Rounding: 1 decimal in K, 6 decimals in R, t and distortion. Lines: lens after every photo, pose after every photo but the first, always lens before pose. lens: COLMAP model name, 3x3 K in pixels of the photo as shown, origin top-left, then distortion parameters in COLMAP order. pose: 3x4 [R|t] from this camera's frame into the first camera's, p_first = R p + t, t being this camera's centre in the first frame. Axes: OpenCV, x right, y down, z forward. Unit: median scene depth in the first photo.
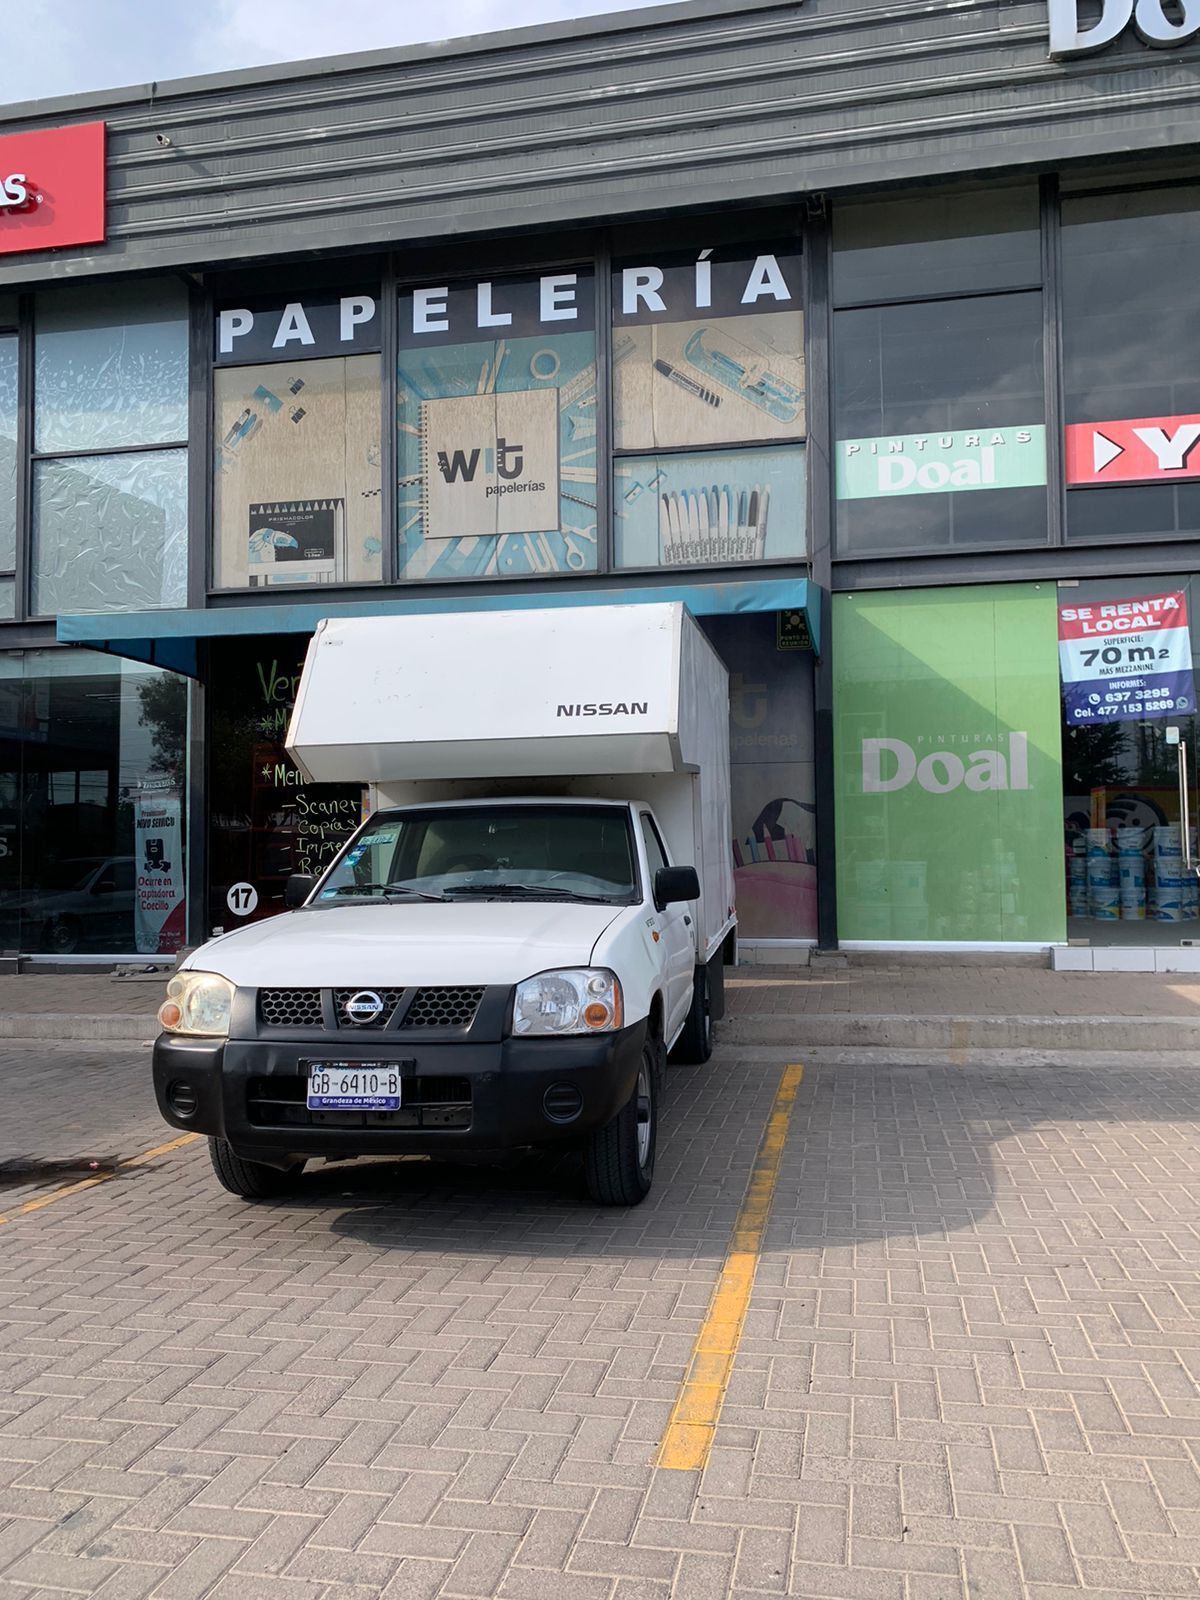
lens RADIAL K [[1188.3, 0, 600.0], [0, 1188.3, 800.0], [0, 0, 1]] dist [0.047248, -0.193678]
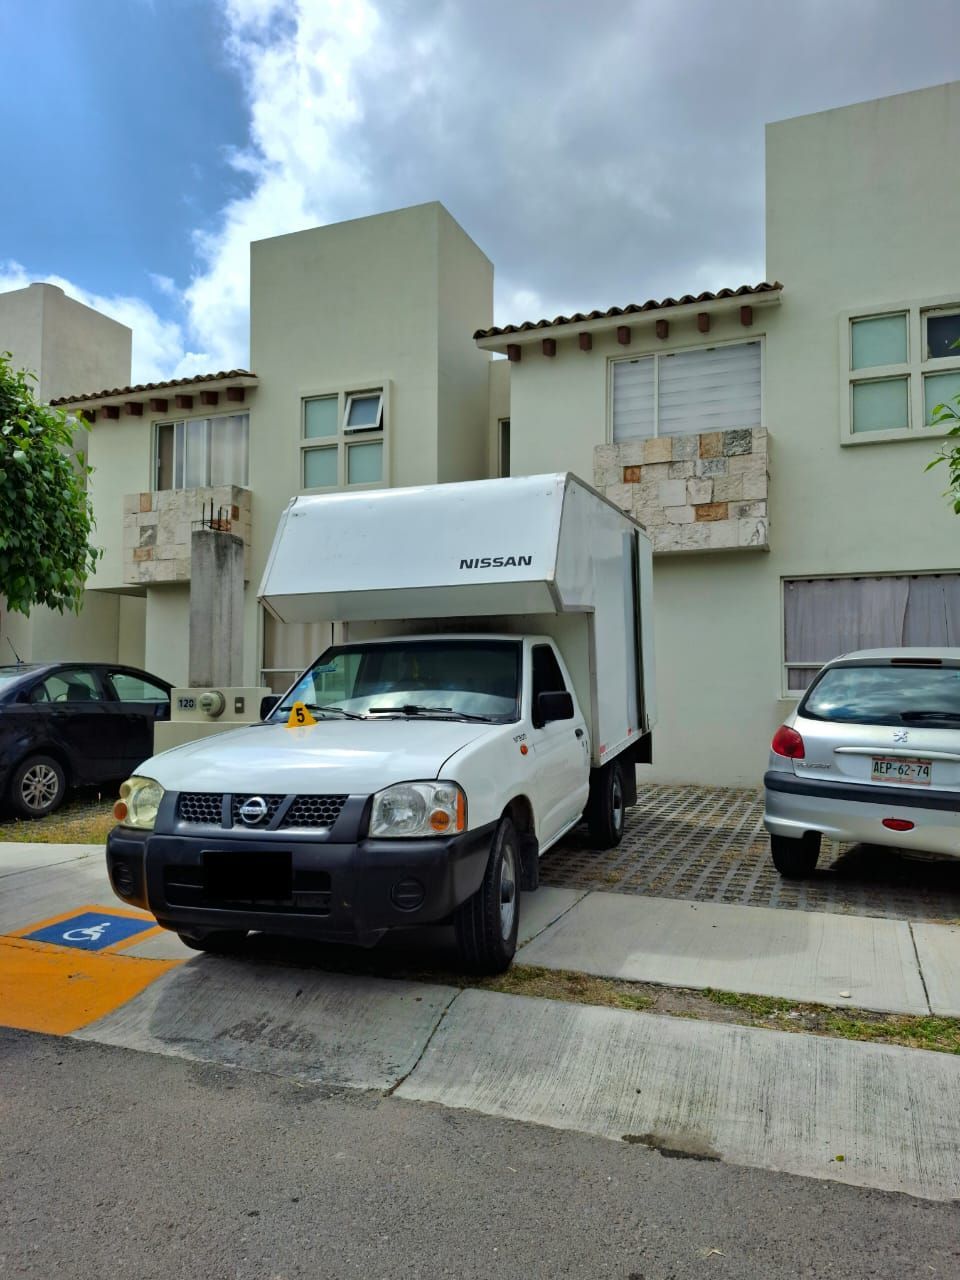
lens RADIAL K [[858.9, 0, 486.0], [0, 858.9, 658.9], [0, 0, 1]] dist [0.031917, -0.000644]
pose [[0.988529, -0.005483, -0.150933, 0.170590], [0.010582, 0.999399, 0.033002, -0.008227], [0.150662, -0.034221, 0.987993, 0.162572]]
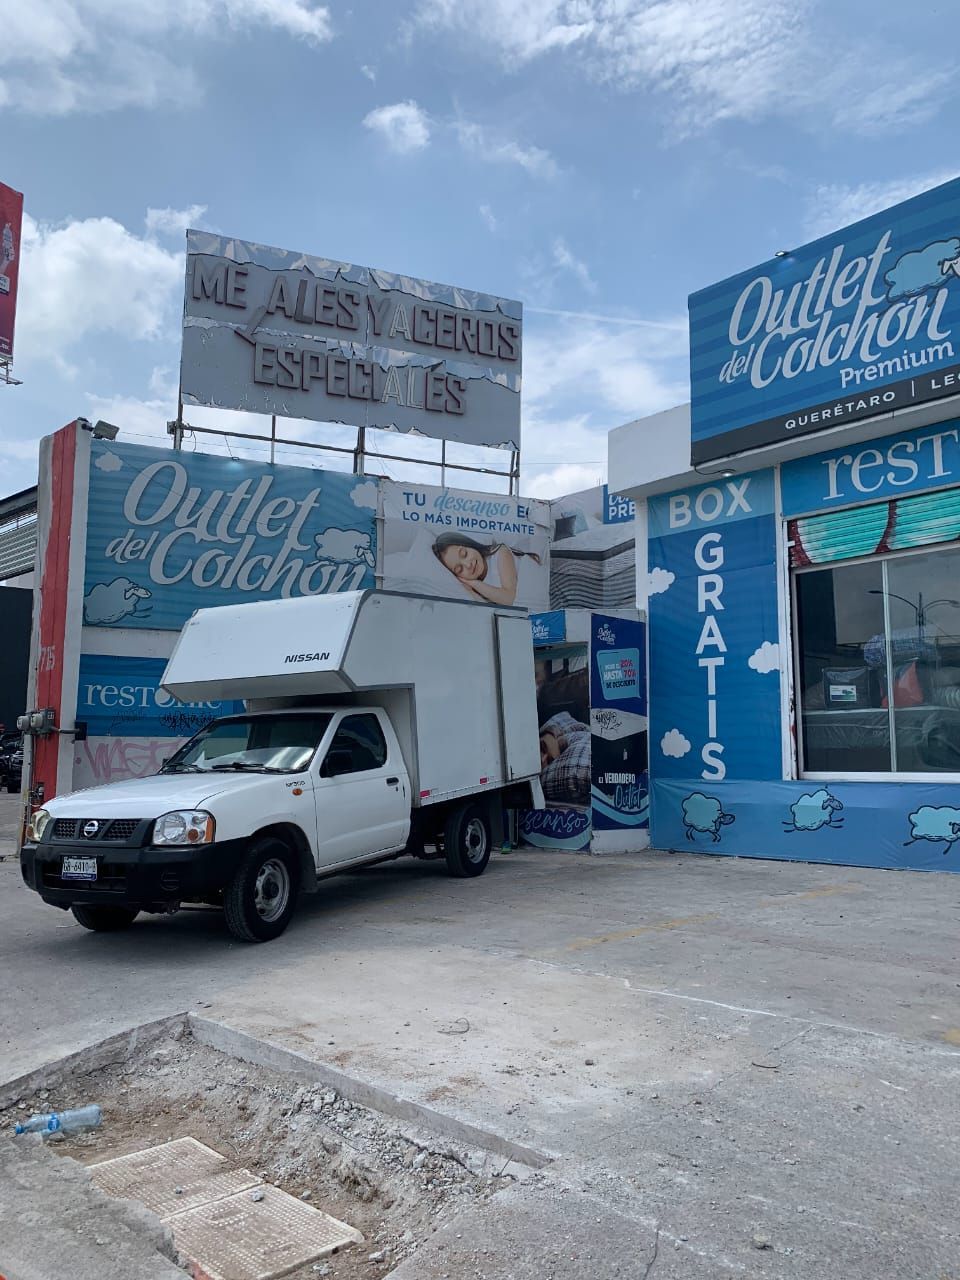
lens RADIAL K [[934.4, 0, 480.0], [0, 934.4, 640.0], [0, 0, 1]] dist [0.060878, -0.182126]
pose [[0.949898, -0.045395, -0.309247, 0.895854], [0.034456, 0.998575, -0.040746, -0.051694], [0.310656, 0.028049, 0.950108, -0.282720]]
